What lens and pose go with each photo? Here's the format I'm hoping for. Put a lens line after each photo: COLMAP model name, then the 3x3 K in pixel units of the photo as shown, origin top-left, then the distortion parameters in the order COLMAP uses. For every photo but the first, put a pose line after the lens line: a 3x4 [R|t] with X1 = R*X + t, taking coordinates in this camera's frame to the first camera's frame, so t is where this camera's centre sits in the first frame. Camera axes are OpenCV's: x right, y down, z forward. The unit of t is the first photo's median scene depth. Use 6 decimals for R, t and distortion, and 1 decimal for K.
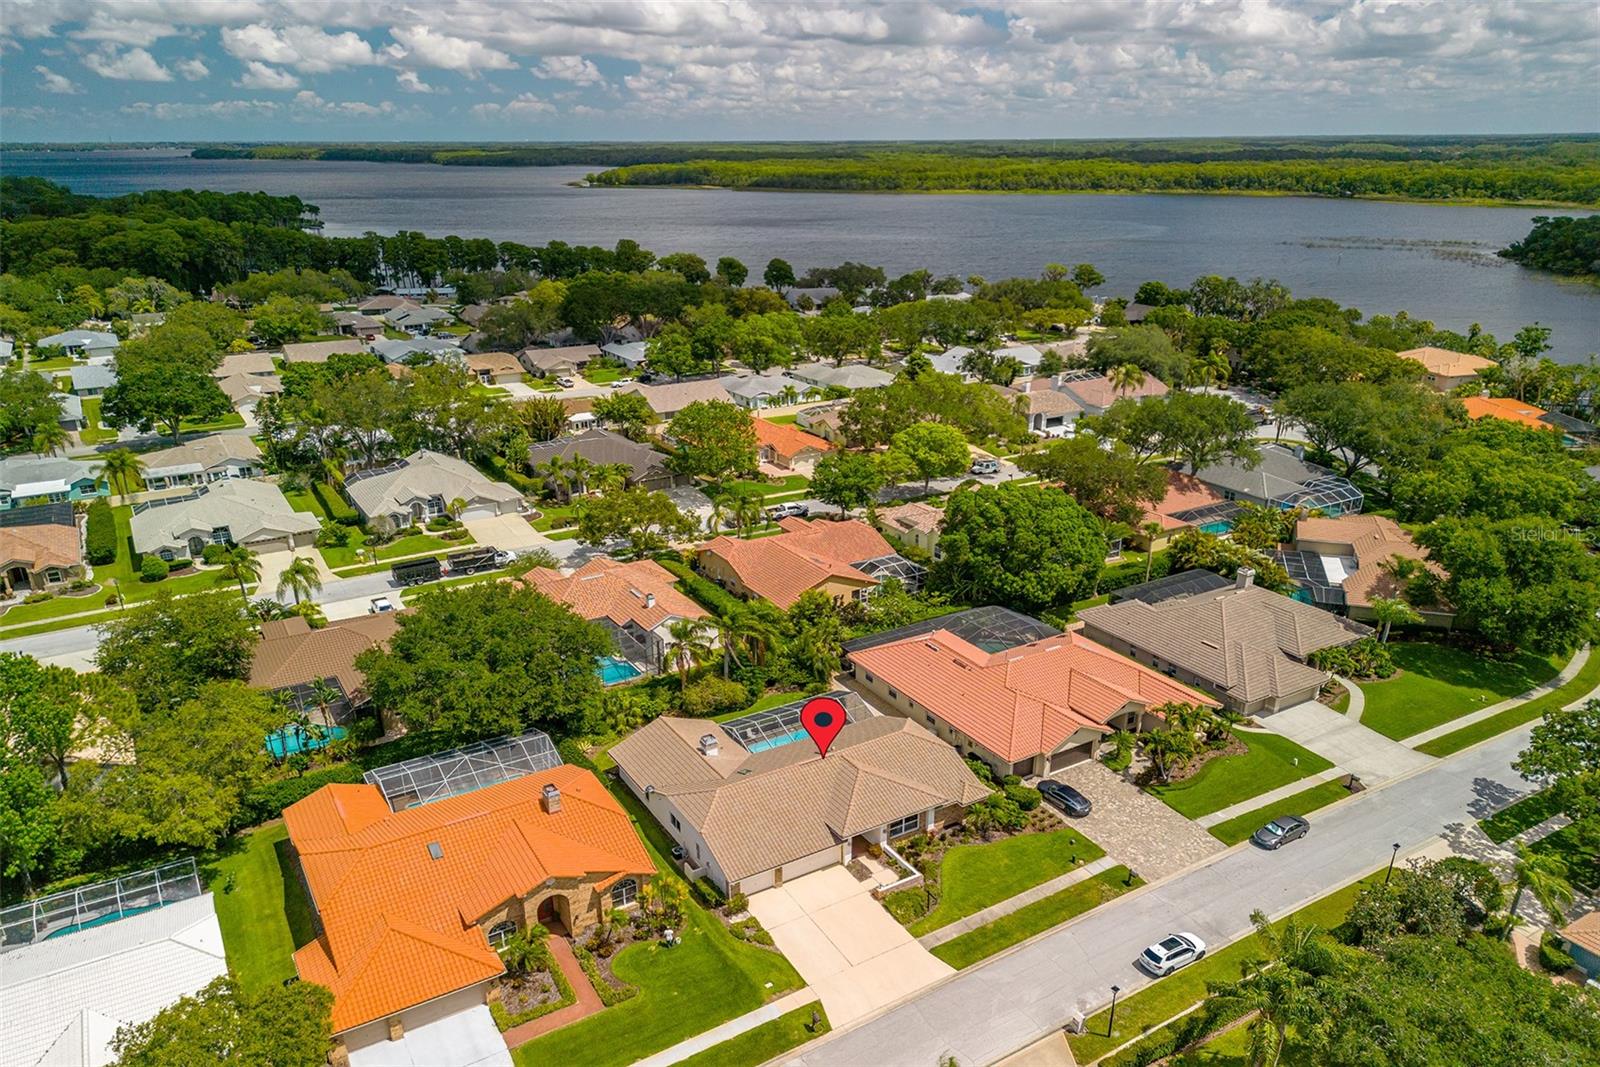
lens RADIAL K [[1156.8, 0, 806.8], [0, 1156.8, 531.4], [0, 0, 1]] dist [0.068892, -0.090003]
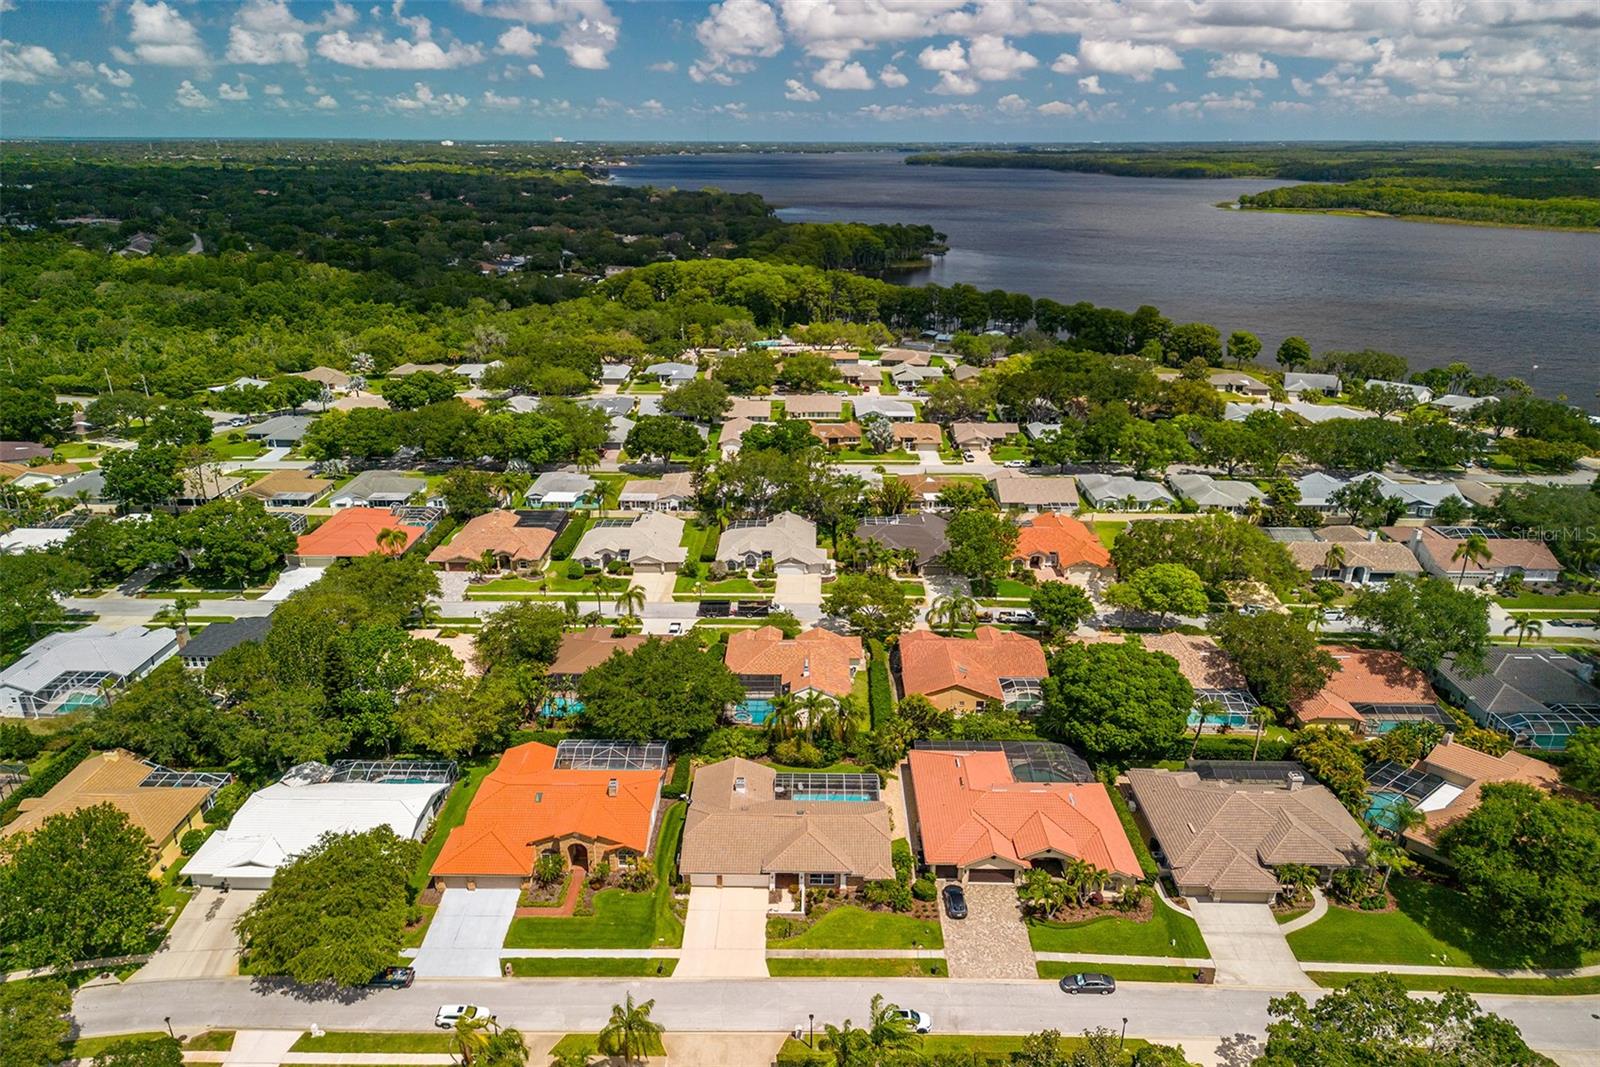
lens RADIAL K [[1156.8, 0, 806.8], [0, 1156.8, 531.4], [0, 0, 1]] dist [0.068892, -0.090003]
pose [[0.849832, 0.180083, -0.495334, 0.465952], [-0.180307, 0.982447, 0.047829, -0.153792], [0.495252, 0.048665, 0.867385, -0.177869]]
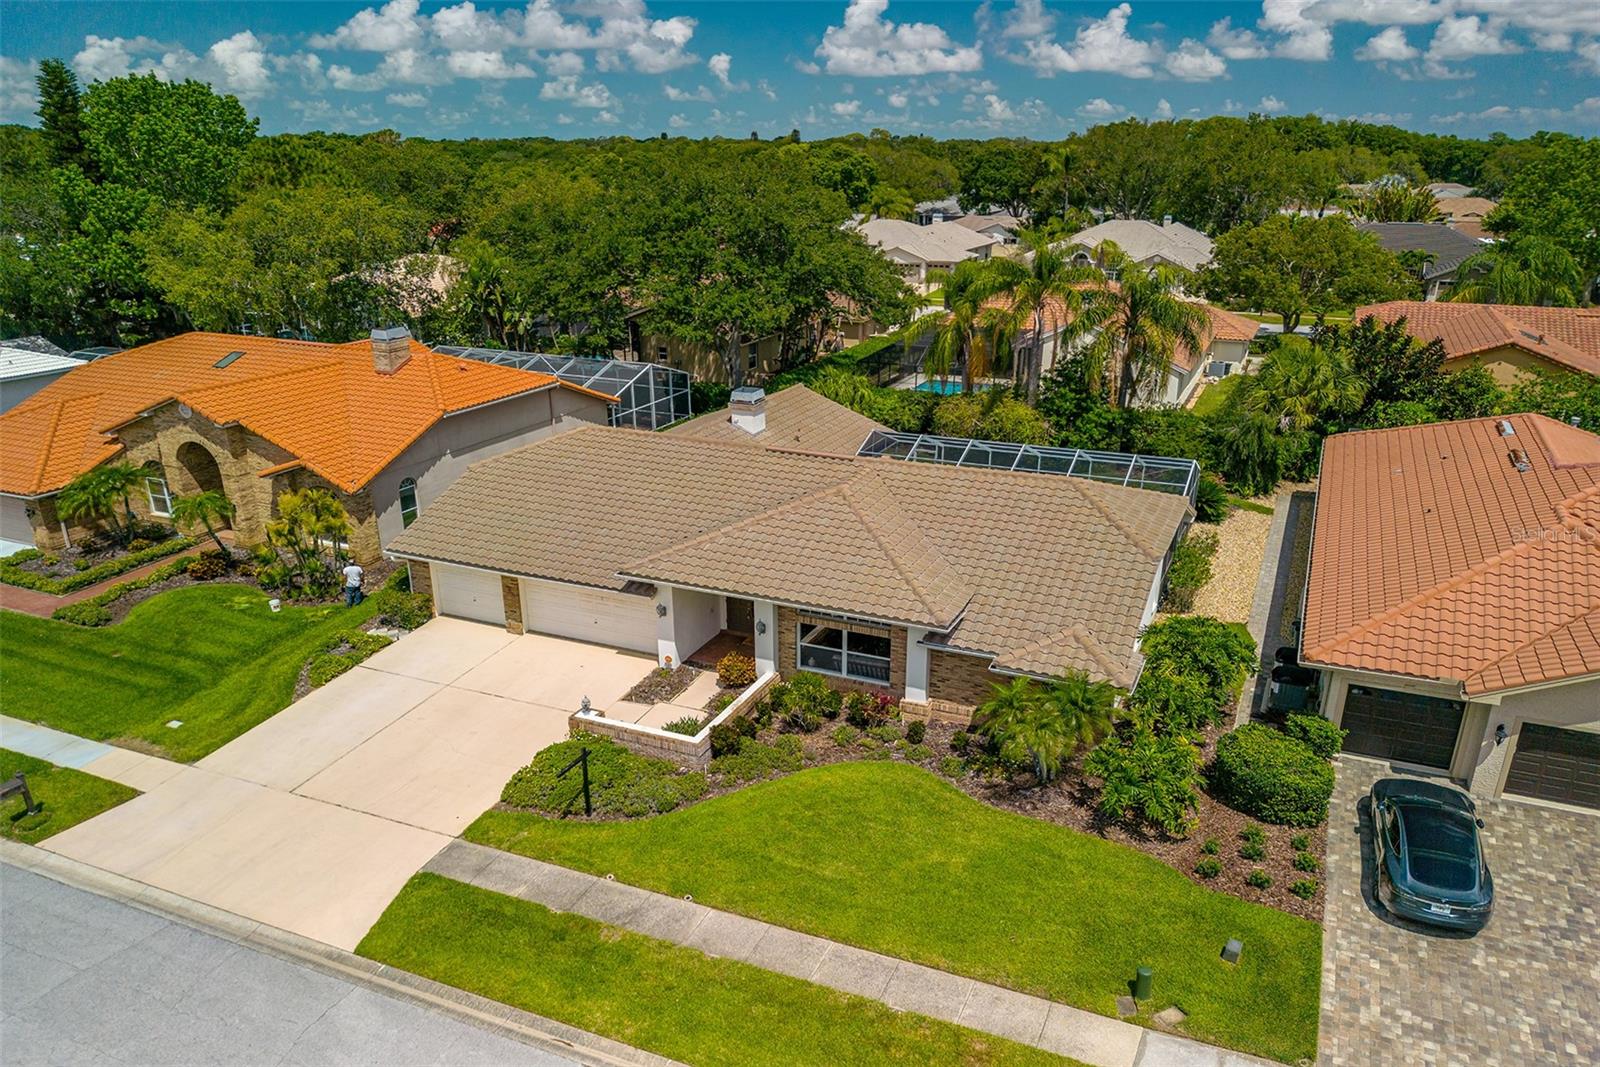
lens RADIAL K [[1156.8, 0, 806.8], [0, 1156.8, 531.4], [0, 0, 1]] dist [0.068892, -0.090003]
pose [[0.567051, 0.260755, -0.781319, 0.233453], [-0.263468, 0.956153, 0.127889, 0.115956], [0.780409, 0.133333, 0.610888, 0.512035]]
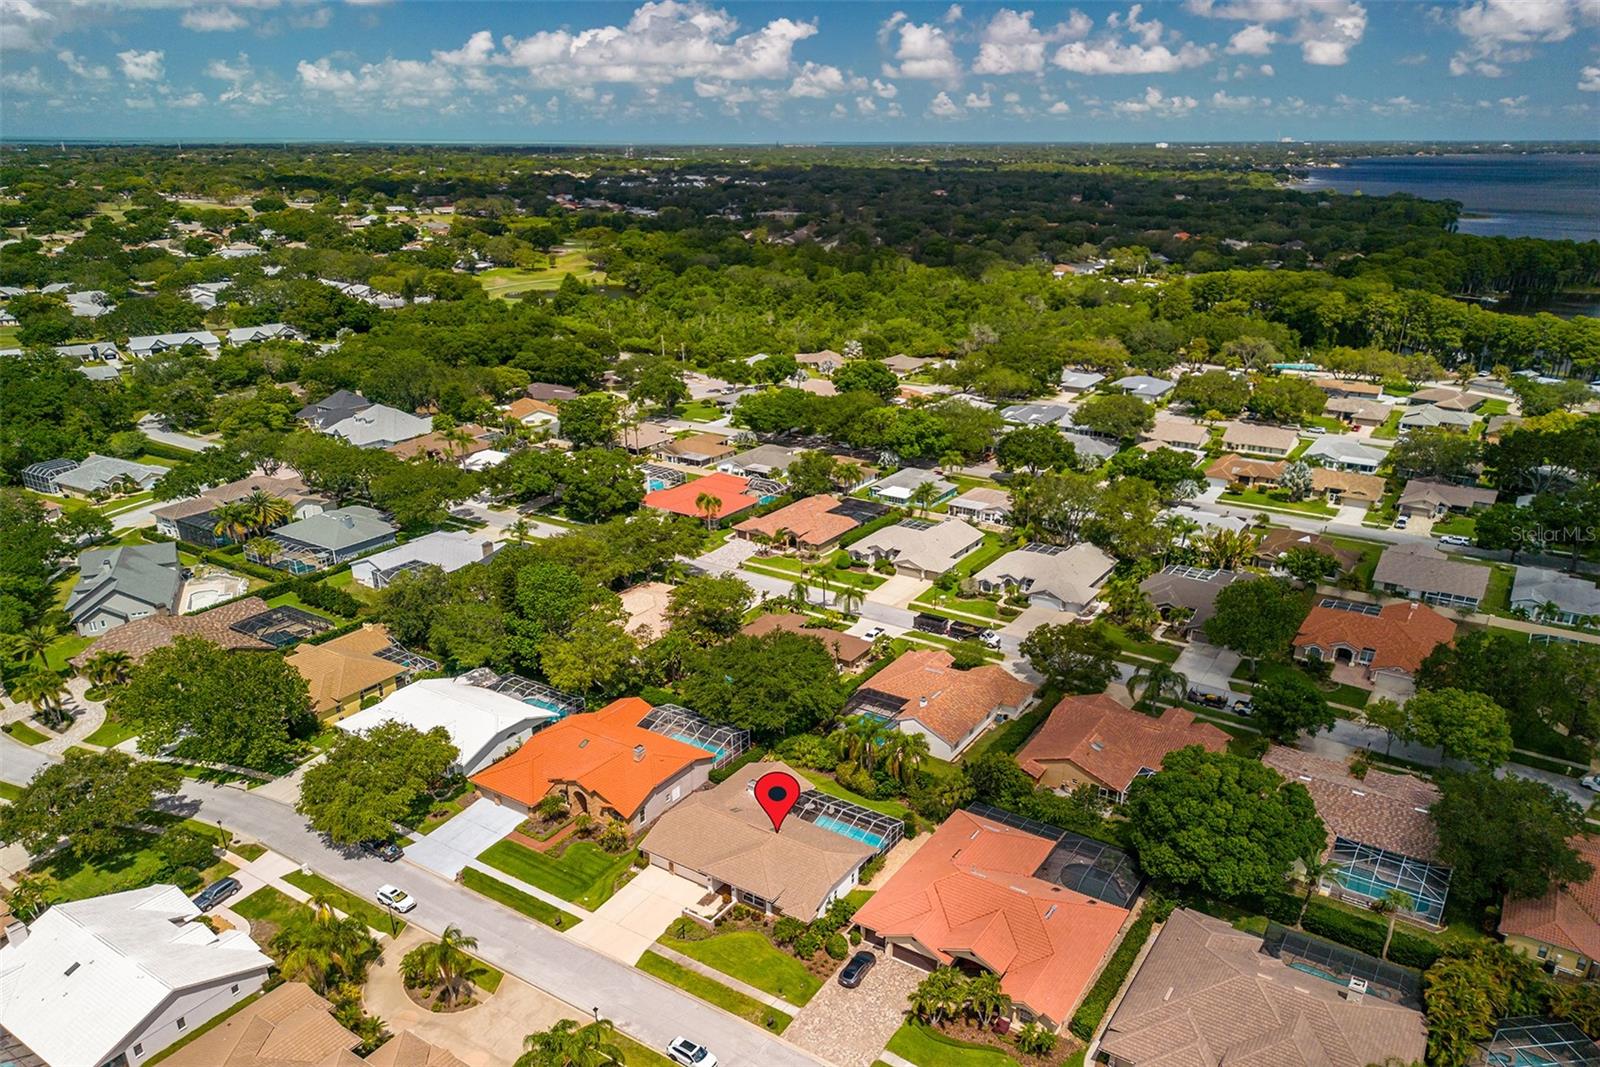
lens RADIAL K [[1156.8, 0, 806.8], [0, 1156.8, 531.4], [0, 0, 1]] dist [0.068892, -0.090003]
pose [[0.426534, 0.295473, -0.854847, 0.782005], [-0.292650, 0.939379, 0.178671, -0.284843], [0.855818, 0.173962, 0.487148, 0.201768]]
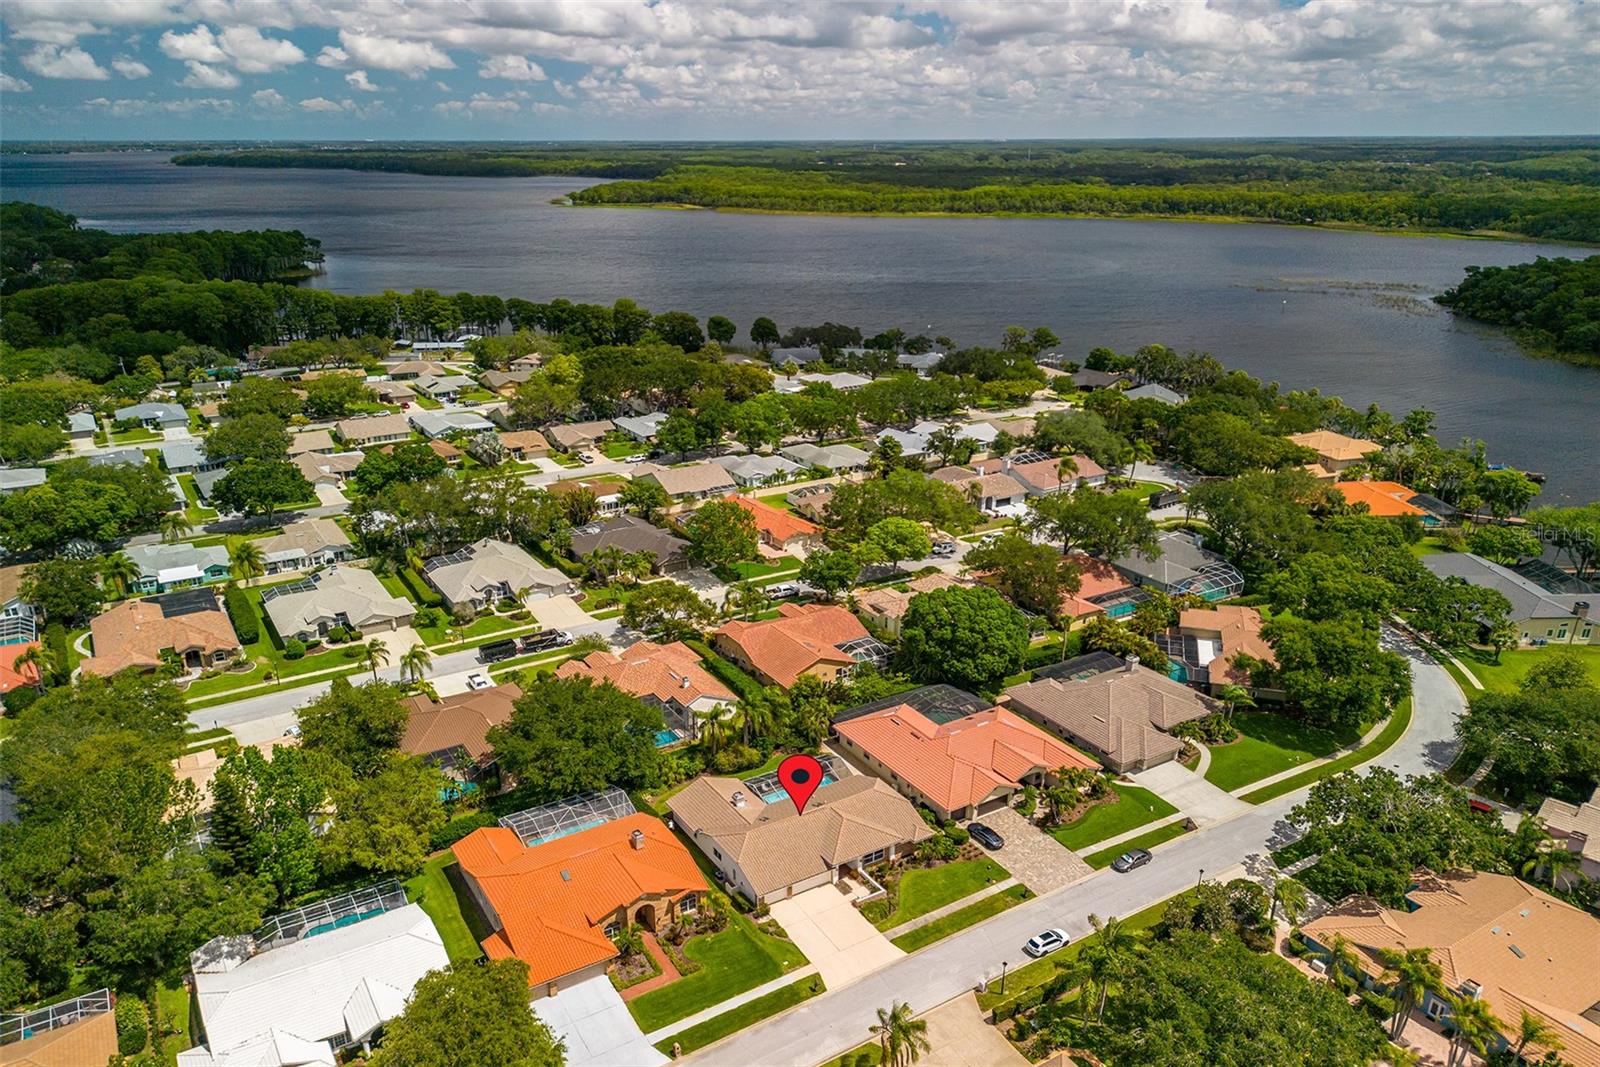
lens RADIAL K [[1156.8, 0, 806.8], [0, 1156.8, 531.4], [0, 0, 1]] dist [0.068892, -0.090003]
pose [[0.999737, 0.006493, 0.022013, -0.023975], [-0.006424, 0.999974, -0.003191, -0.101093], [-0.022033, 0.003049, 0.999753, -0.309976]]
